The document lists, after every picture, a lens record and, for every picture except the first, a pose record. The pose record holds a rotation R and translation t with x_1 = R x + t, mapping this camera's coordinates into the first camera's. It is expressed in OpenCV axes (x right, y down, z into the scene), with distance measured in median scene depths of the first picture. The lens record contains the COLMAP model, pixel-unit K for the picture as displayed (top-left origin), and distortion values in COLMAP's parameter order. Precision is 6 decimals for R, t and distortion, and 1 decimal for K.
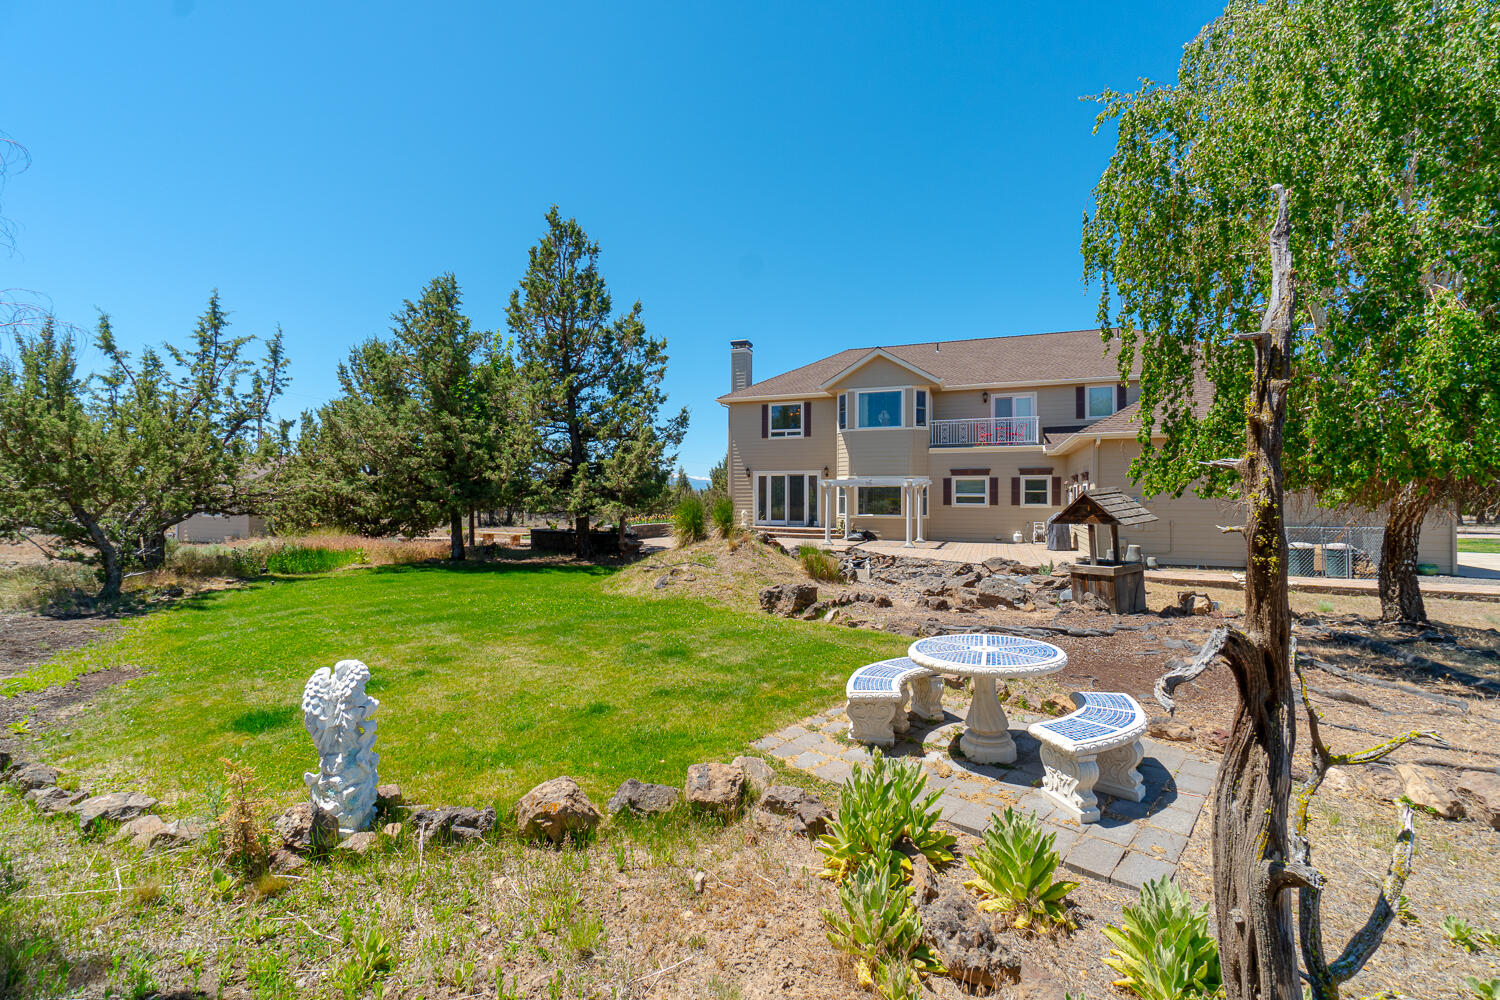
lens RADIAL K [[645.8, 0, 739.6], [0, 645.8, 501.3], [0, 0, 1]] dist [-0.000972, -0.000442]
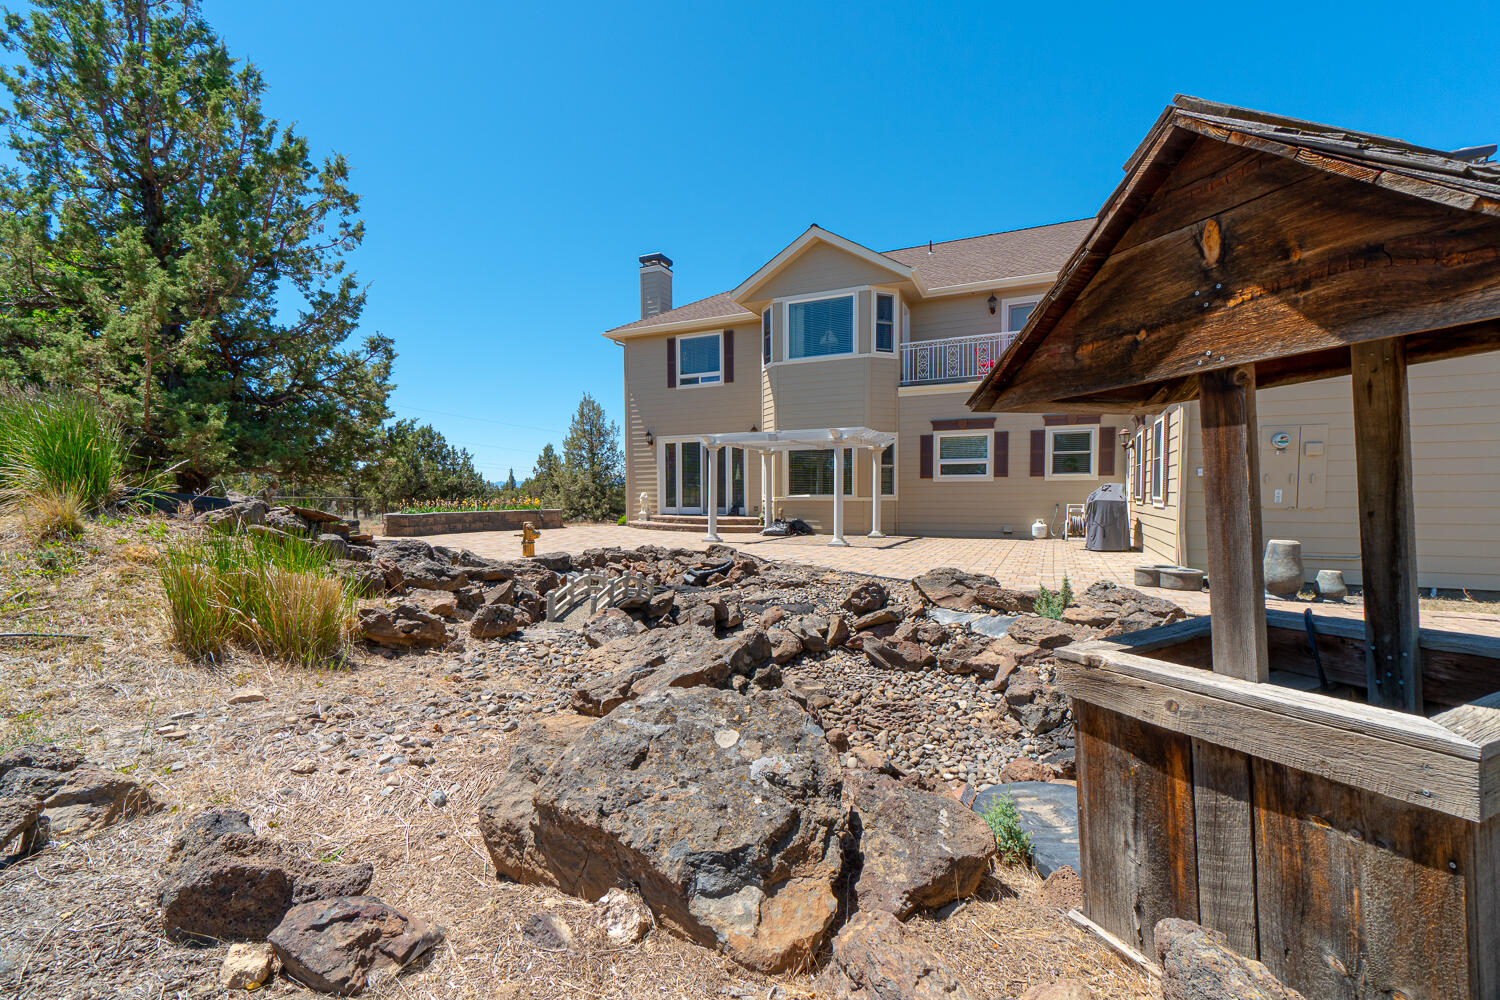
lens RADIAL K [[645.8, 0, 737.7], [0, 645.8, 535.4], [0, 0, 1]] dist [-0.000972, -0.000442]
pose [[0.996716, -0.002016, -0.080954, 0.198893], [0.006410, 0.998517, 0.054060, 0.026976], [0.080725, -0.054401, 0.995251, 0.375552]]
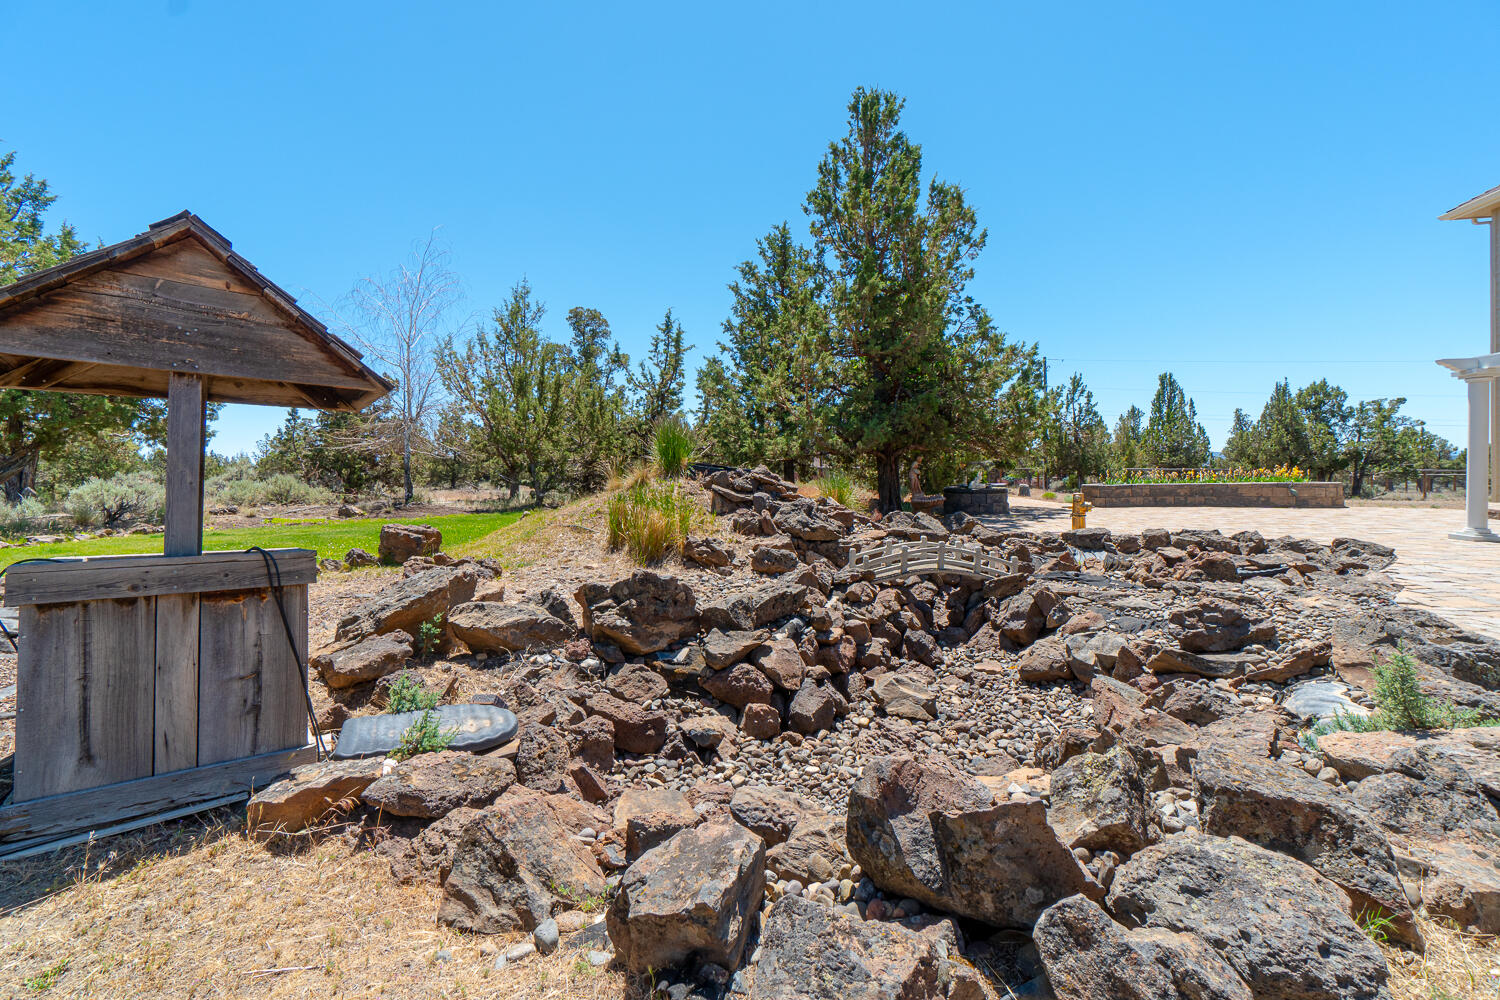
lens RADIAL K [[645.8, 0, 749.5], [0, 645.8, 496.1], [0, 0, 1]] dist [-0.000972, -0.000442]
pose [[0.217536, 0.027524, -0.975664, 0.373620], [0.004596, 0.999562, 0.029222, 0.029431], [0.976041, -0.010841, 0.217314, 0.509056]]
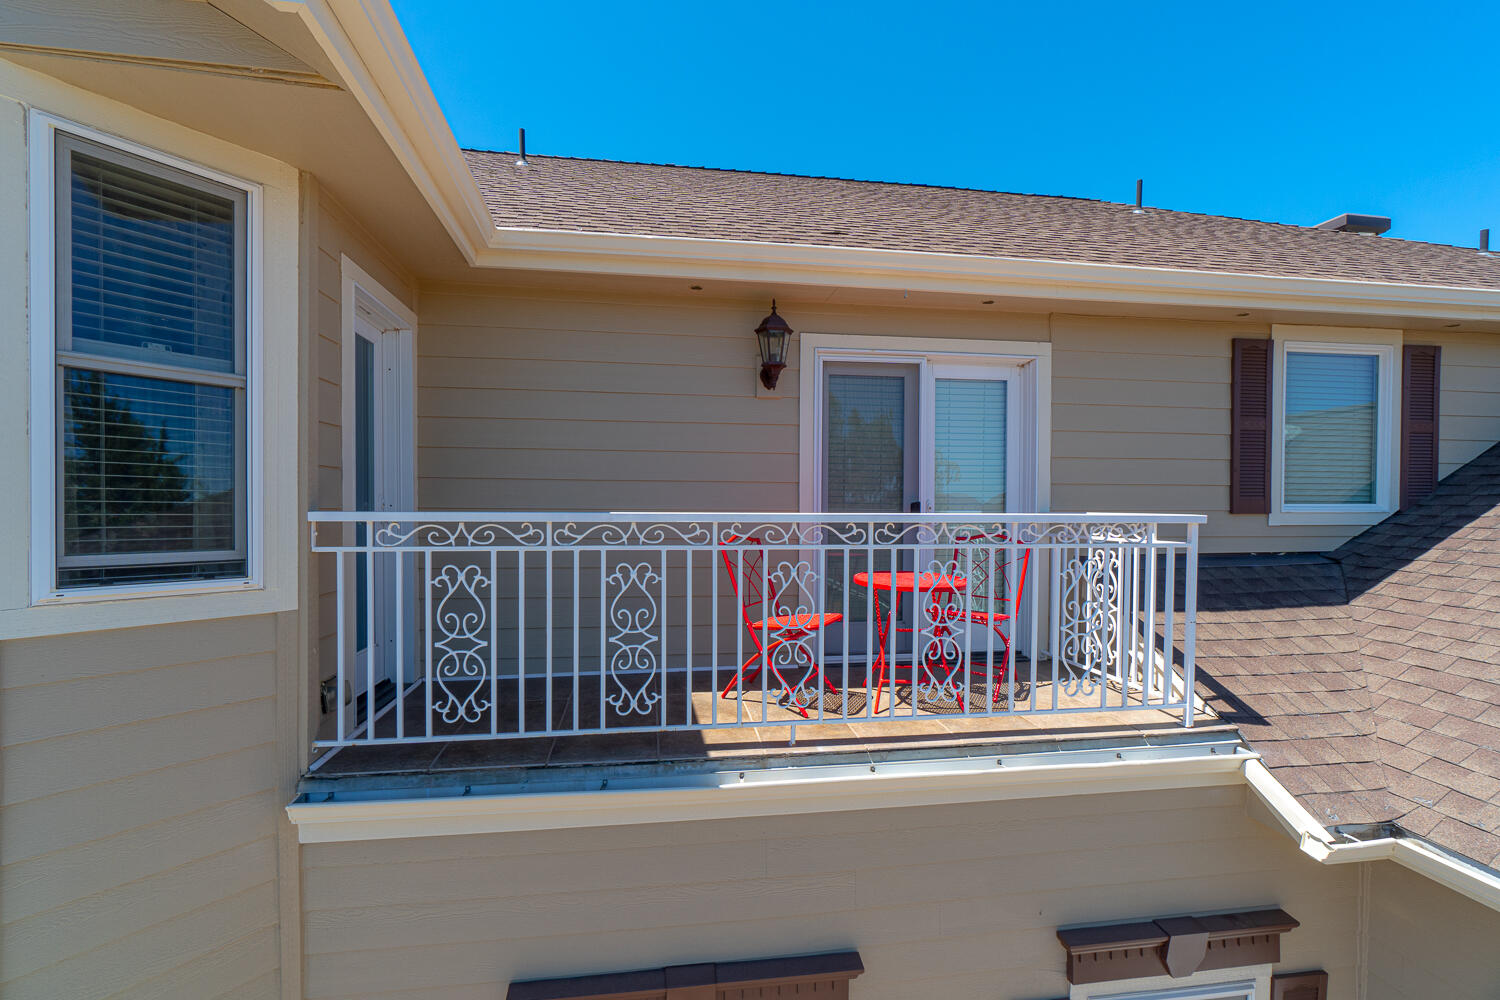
lens RADIAL K [[645.8, 0, 750.2], [0, 645.8, 503.5], [0, 0, 1]] dist [-0.000972, -0.000442]
pose [[0.868581, 0.000770, 0.495546, 0.321304], [-0.003956, 0.999978, 0.005381, -0.133664], [-0.495531, -0.006634, 0.868565, 0.928771]]
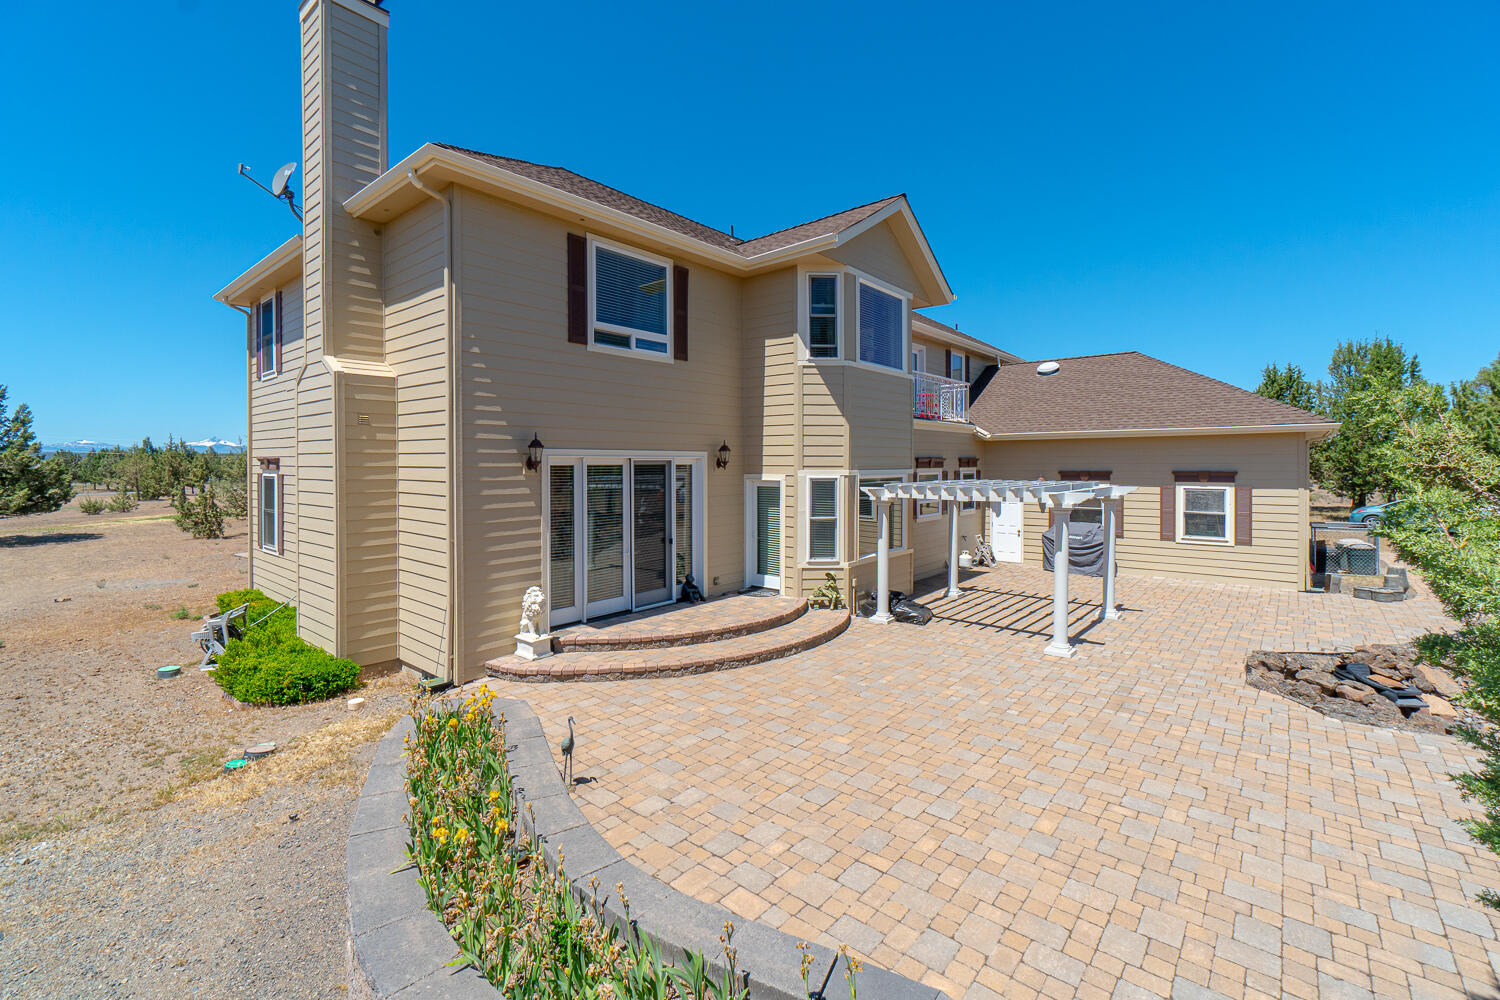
lens RADIAL K [[645.8, 0, 742.8], [0, 645.8, 471.0], [0, 0, 1]] dist [-0.000972, -0.000442]
pose [[0.341110, -0.017755, 0.939856, -0.274569], [0.008938, 0.999838, 0.015644, -0.049642], [-0.939981, 0.003064, 0.341213, 0.990035]]
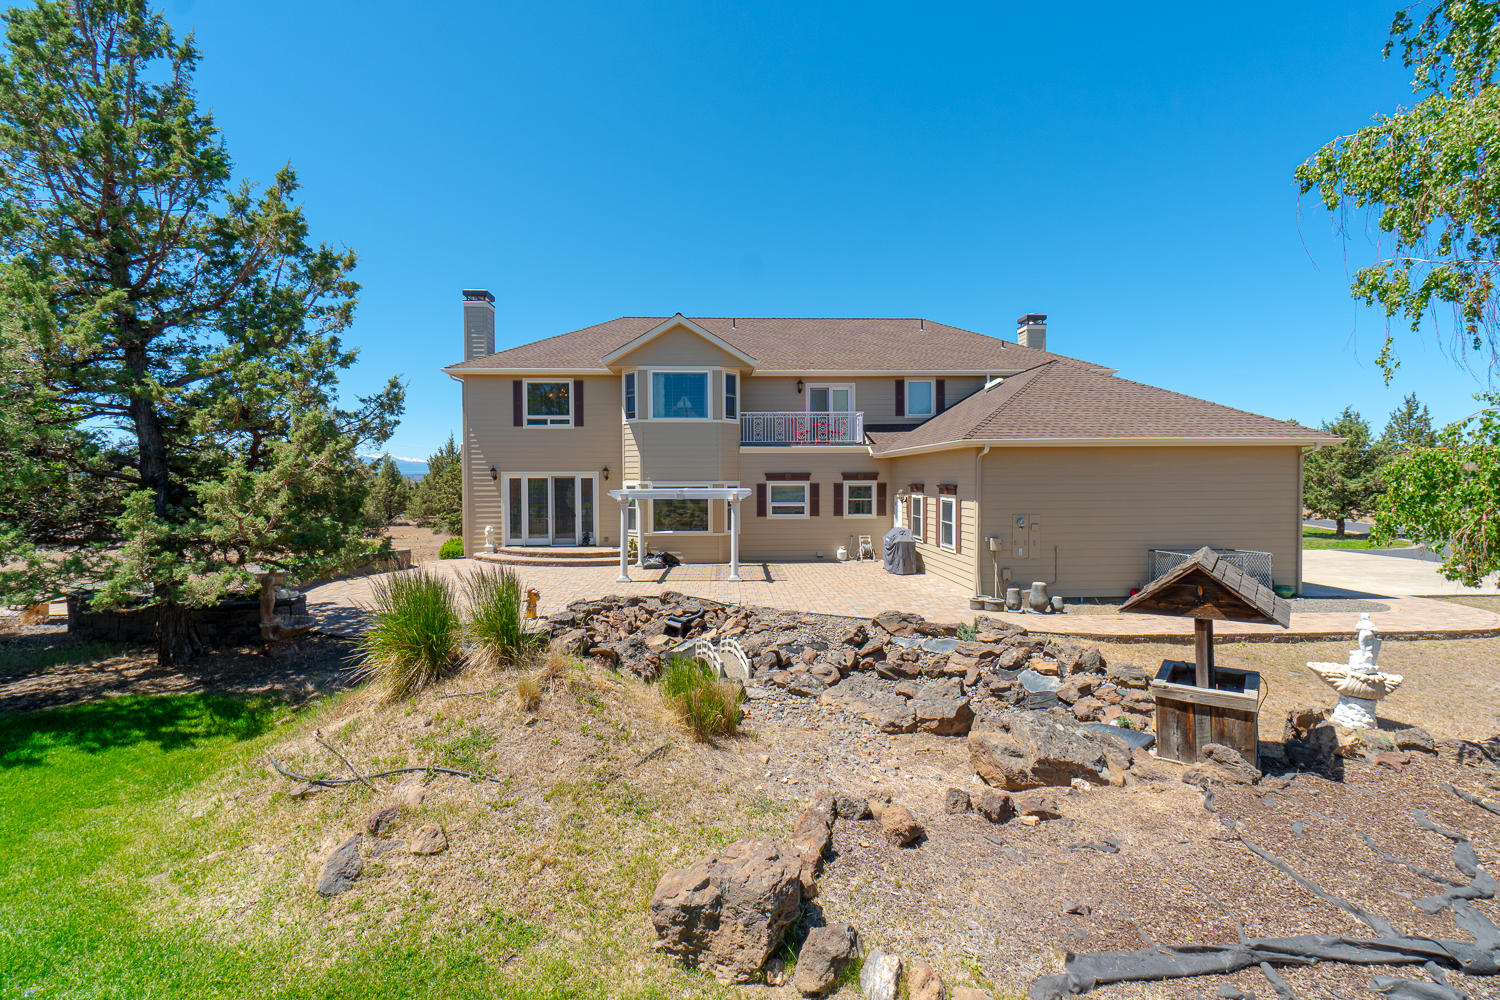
lens RADIAL K [[645.8, 0, 742.5], [0, 645.8, 497.9], [0, 0, 1]] dist [-0.000972, -0.000442]
pose [[0.916105, -0.018453, 0.400513, -0.026713], [0.010051, 0.999683, 0.023067, -0.038855], [-0.400812, -0.017106, 0.916001, 0.278507]]
